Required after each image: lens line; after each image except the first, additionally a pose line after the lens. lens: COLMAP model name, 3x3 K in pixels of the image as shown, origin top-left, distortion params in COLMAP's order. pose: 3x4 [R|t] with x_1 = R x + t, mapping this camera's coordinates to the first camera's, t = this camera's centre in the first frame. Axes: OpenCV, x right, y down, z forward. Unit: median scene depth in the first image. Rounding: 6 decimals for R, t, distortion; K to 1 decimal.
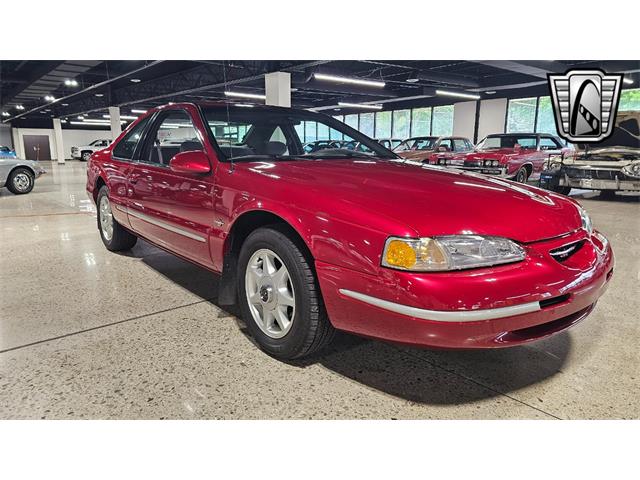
lens RADIAL K [[431.0, 0, 315.4], [0, 431.0, 234.2], [0, 0, 1]] dist [0.047987, -0.041138]
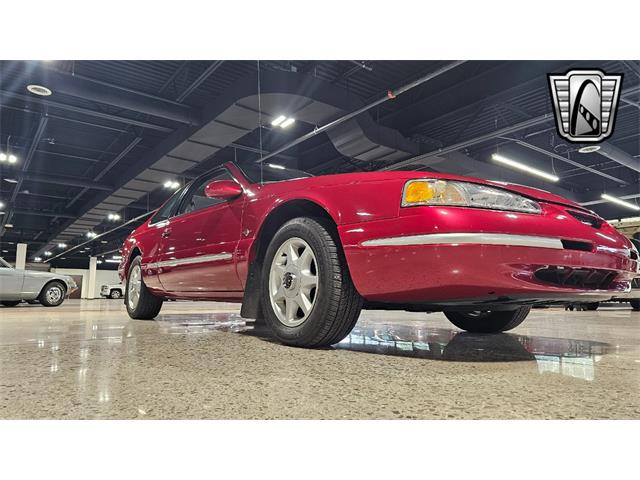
lens RADIAL K [[434.9, 0, 313.9], [0, 434.9, 245.0], [0, 0, 1]] dist [0.025898, 0.001690]
pose [[0.998711, -0.001754, -0.050728, -0.004445], [-0.014058, 0.950751, -0.309638, 0.353786], [0.048773, 0.309952, 0.949500, 0.006451]]
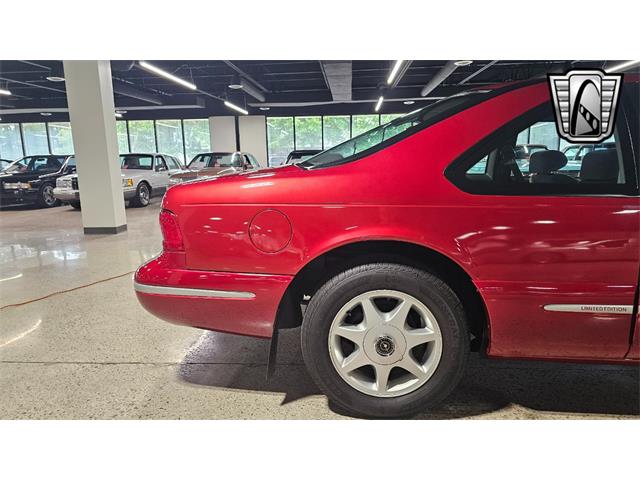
lens RADIAL K [[431.0, 0, 316.8], [0, 431.0, 244.3], [0, 0, 1]] dist [0.047987, -0.041138]
pose [[0.697939, -0.145138, 0.701296, -1.476808], [0.158342, 0.986287, 0.046535, -0.286448], [-0.698434, 0.078566, 0.711349, 1.438154]]
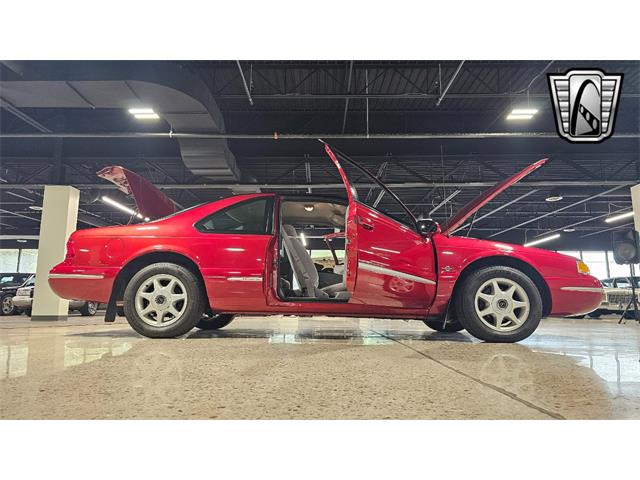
lens RADIAL K [[431.0, 0, 317.1], [0, 431.0, 236.6], [0, 0, 1]] dist [0.047987, -0.041138]
pose [[0.652451, 0.124994, 0.747452, -1.758152], [0.145483, 0.947300, -0.285406, 0.258657], [-0.743736, 0.294955, 0.599882, 0.426234]]
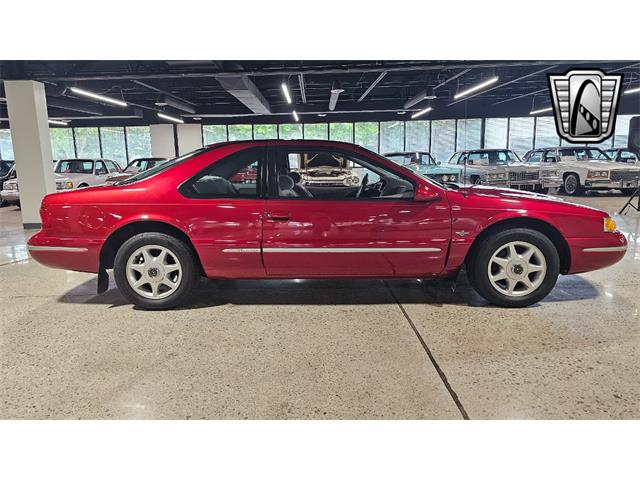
lens RADIAL K [[431.0, 0, 311.1], [0, 431.0, 230.8], [0, 0, 1]] dist [0.047987, -0.041138]
pose [[0.649811, -0.135511, 0.747919, -1.657225], [0.169287, 0.985067, 0.031397, -0.160906], [-0.741004, 0.106211, 0.663048, 0.469560]]
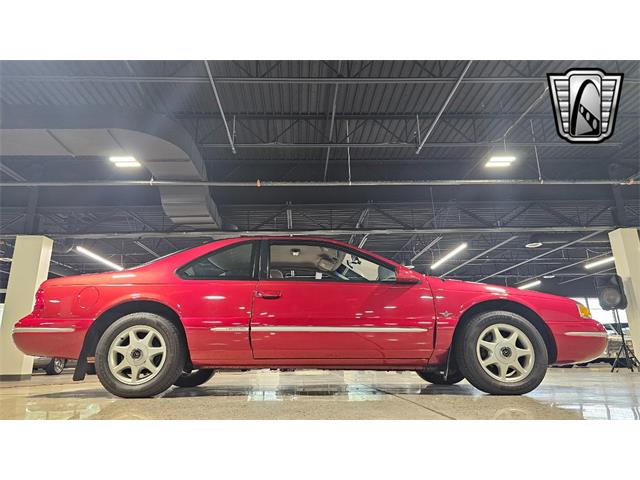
lens RADIAL K [[431.0, 0, 309.4], [0, 431.0, 231.1], [0, 0, 1]] dist [0.047987, -0.041138]
pose [[0.627926, 0.214972, 0.747994, -1.727614], [0.166939, 0.901521, -0.399237, 0.246864], [-0.760158, 0.375561, 0.530202, 0.512591]]
